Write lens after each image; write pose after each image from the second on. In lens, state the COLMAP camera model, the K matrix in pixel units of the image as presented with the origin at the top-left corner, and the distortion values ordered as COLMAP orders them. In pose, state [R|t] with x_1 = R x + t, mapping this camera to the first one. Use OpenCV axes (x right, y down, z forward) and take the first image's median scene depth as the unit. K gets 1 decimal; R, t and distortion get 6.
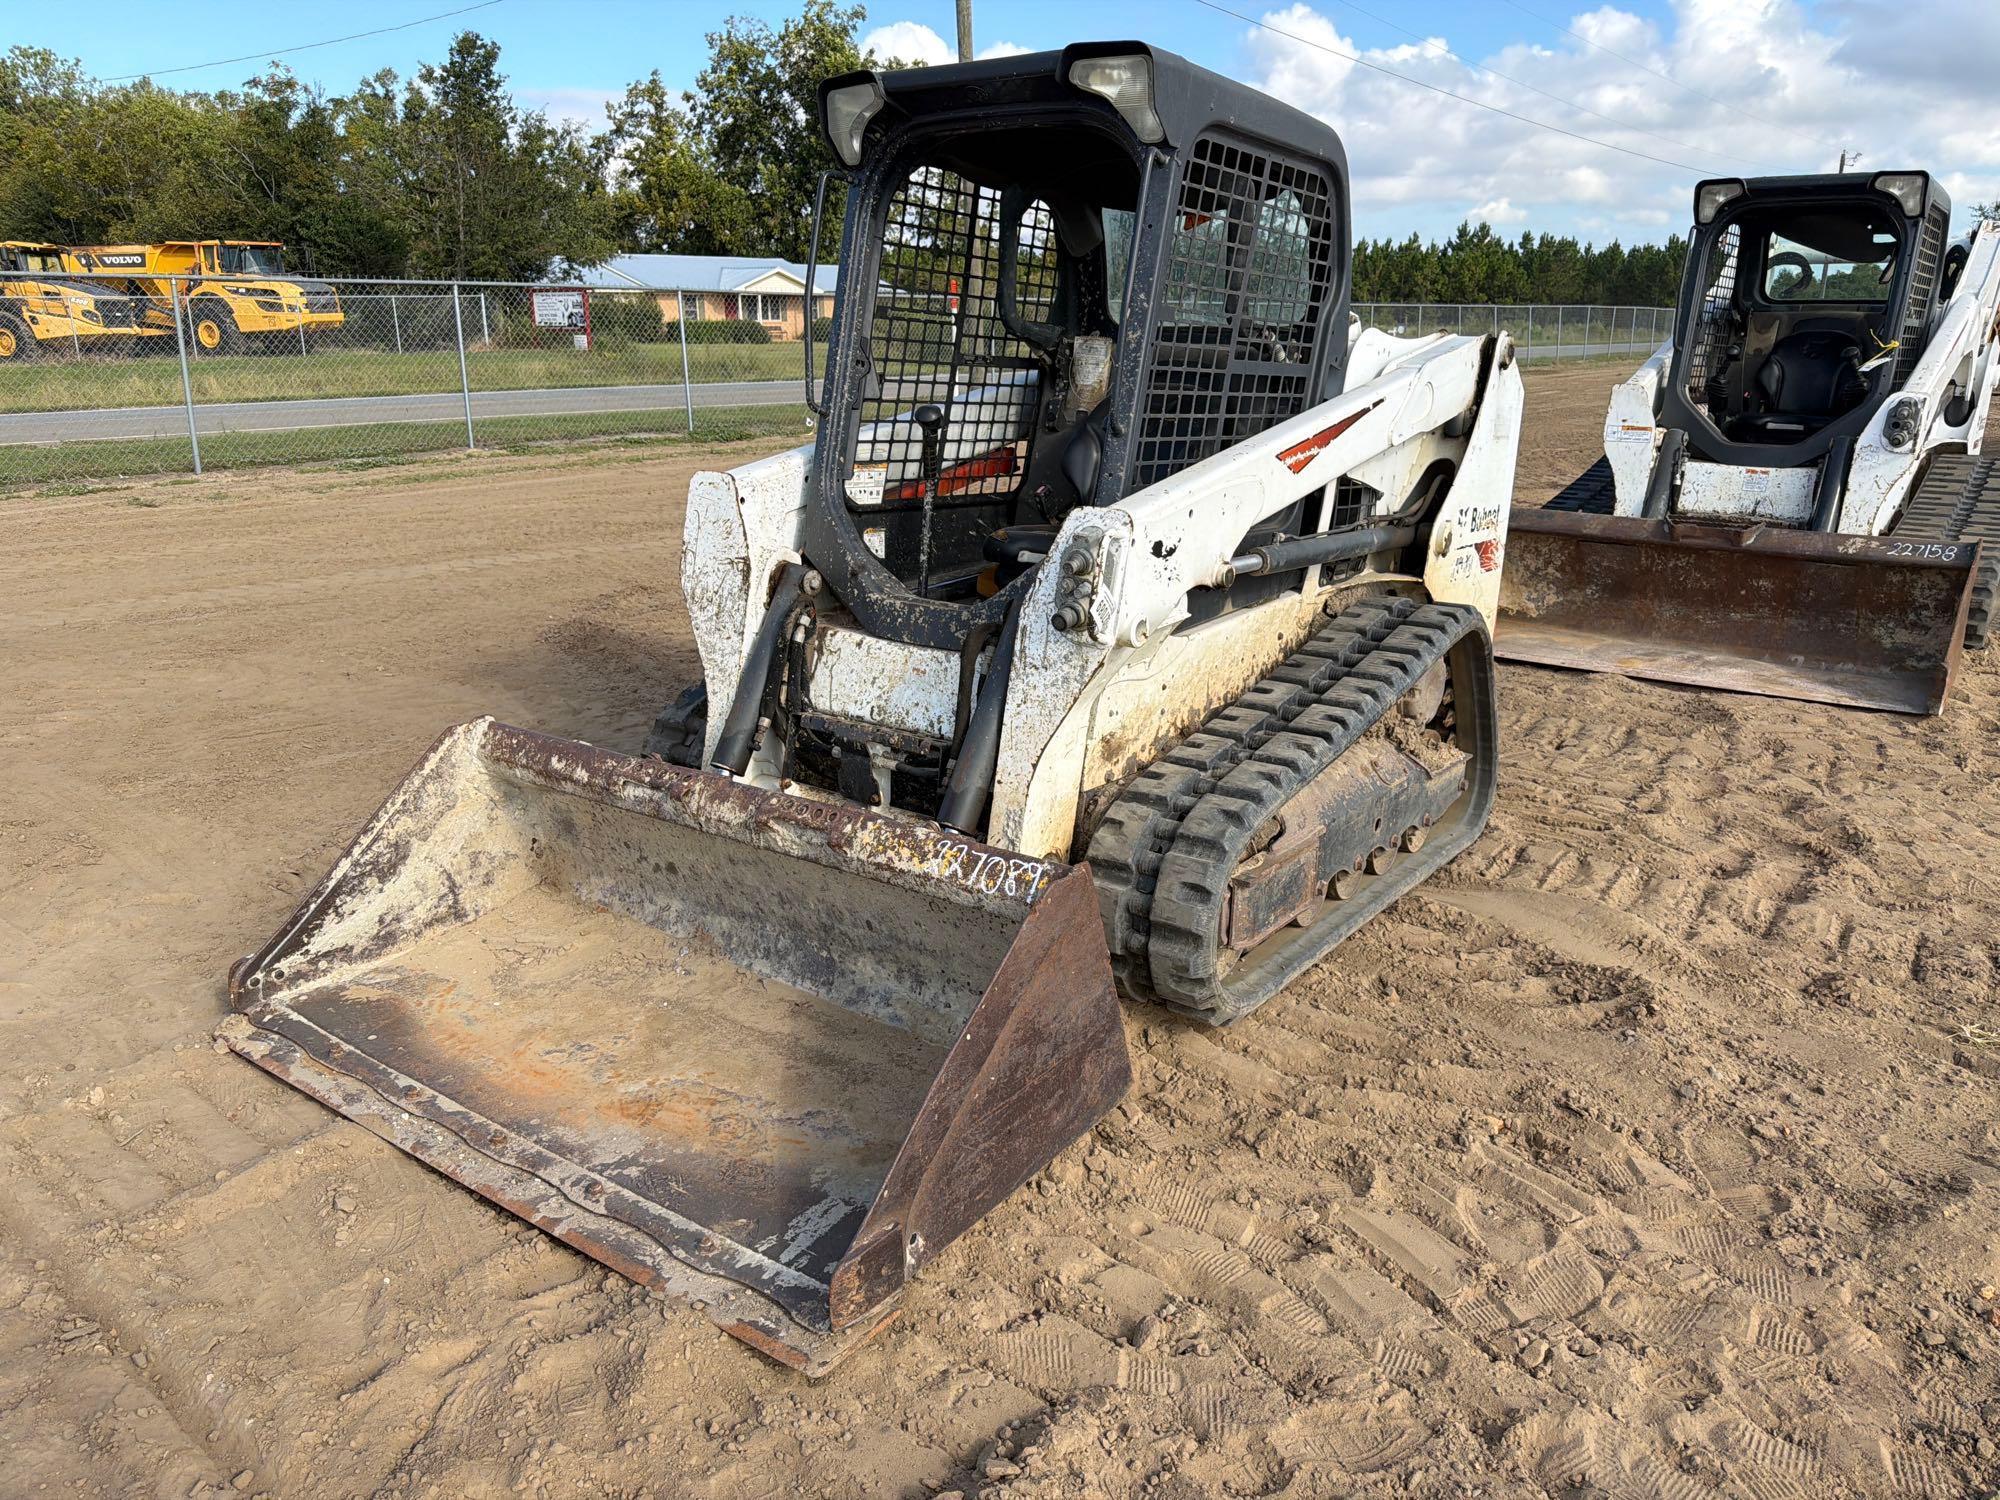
lens RADIAL K [[1451.4, 0, 1000.0], [0, 1451.4, 750.0], [0, 0, 1]] dist [0.006915, -0.013512]
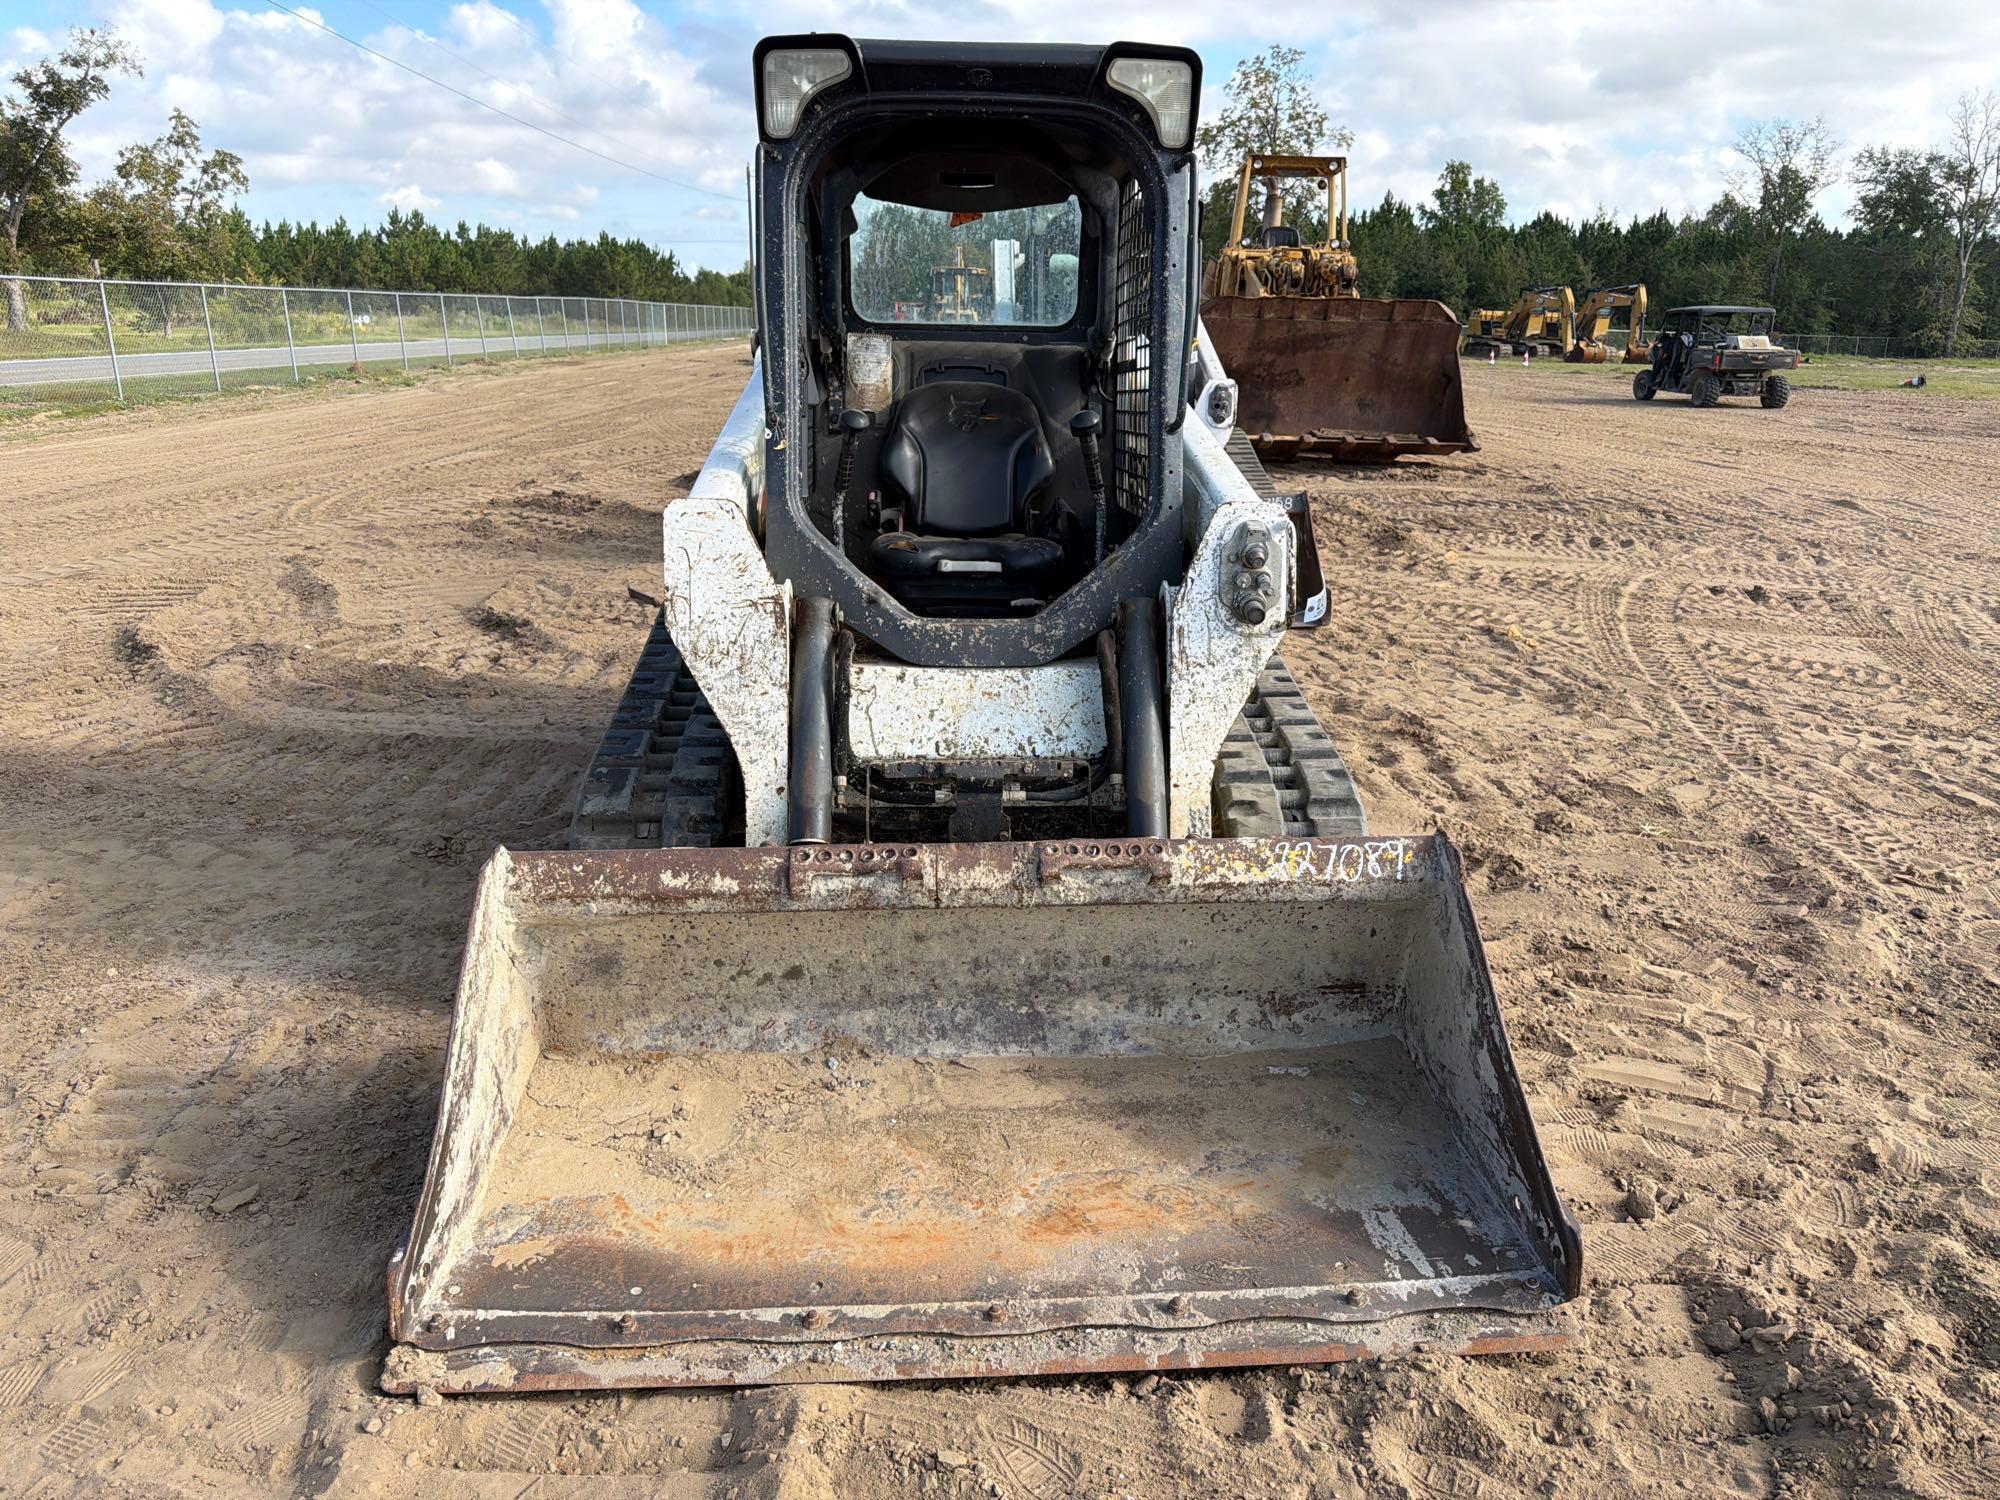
lens RADIAL K [[1451.4, 0, 1000.0], [0, 1451.4, 750.0], [0, 0, 1]] dist [0.006915, -0.013512]
pose [[0.762953, -0.176770, 0.621817, -0.325720], [0.172857, 0.982648, 0.067255, -0.041392], [-0.622916, 0.056173, 0.780270, 0.137259]]
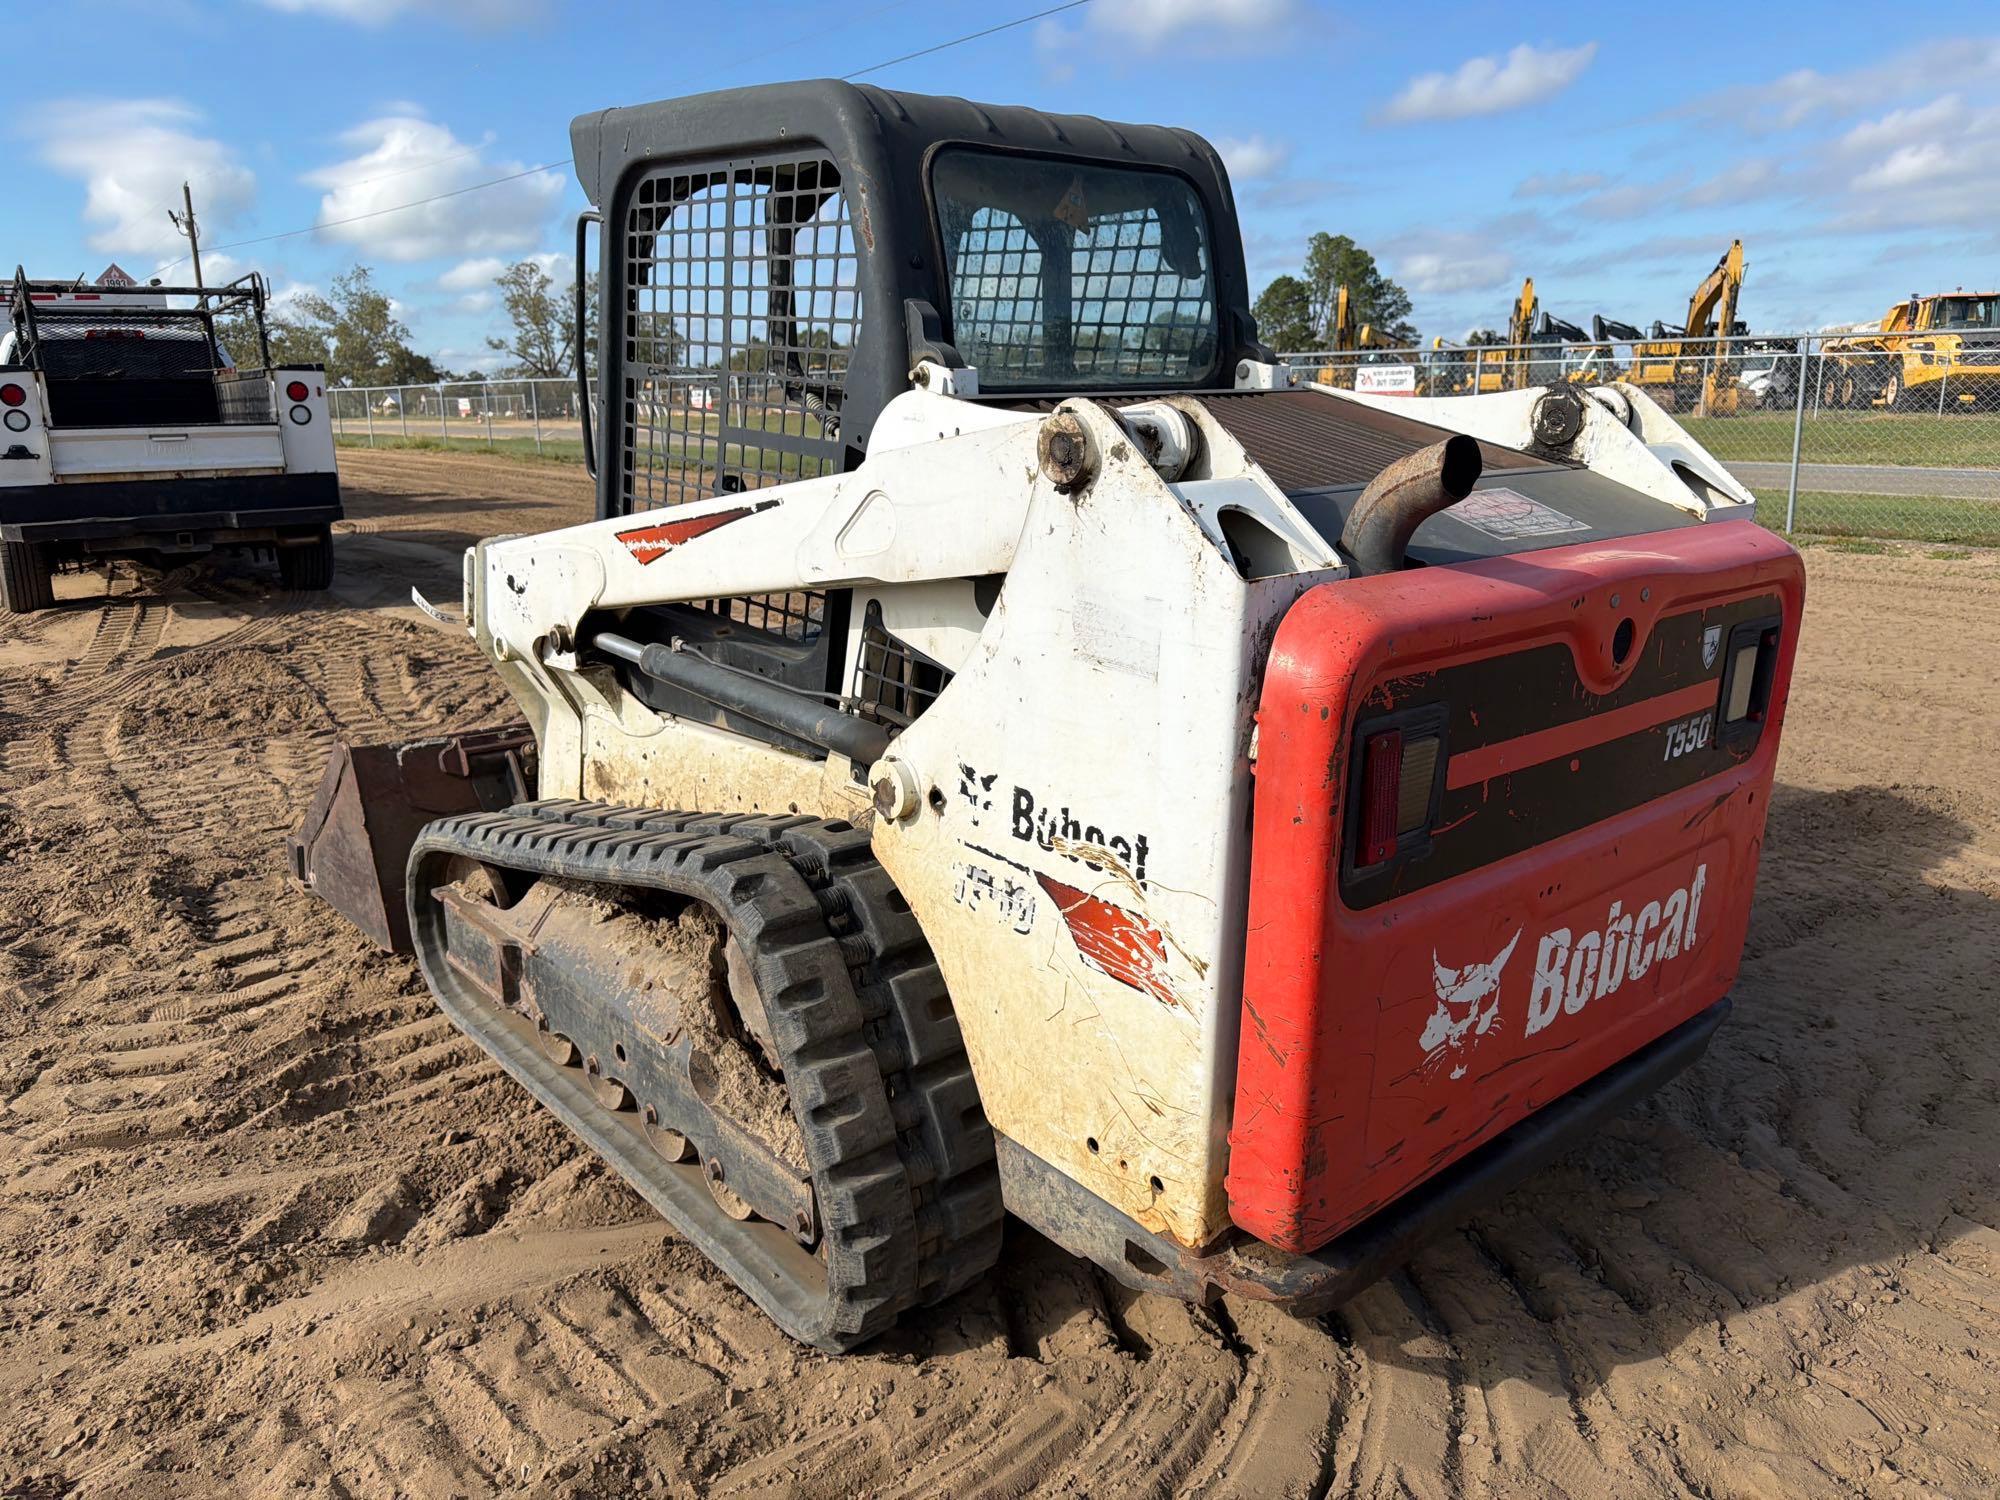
lens RADIAL K [[1453.1, 0, 1010.0], [0, 1453.1, 734.4], [0, 0, 1]] dist [0.019303, -0.033700]
pose [[-0.225454, 0.231370, -0.946382, 0.513858], [-0.268199, 0.919120, 0.288597, -0.210891], [0.936611, 0.318884, -0.145166, 0.714612]]
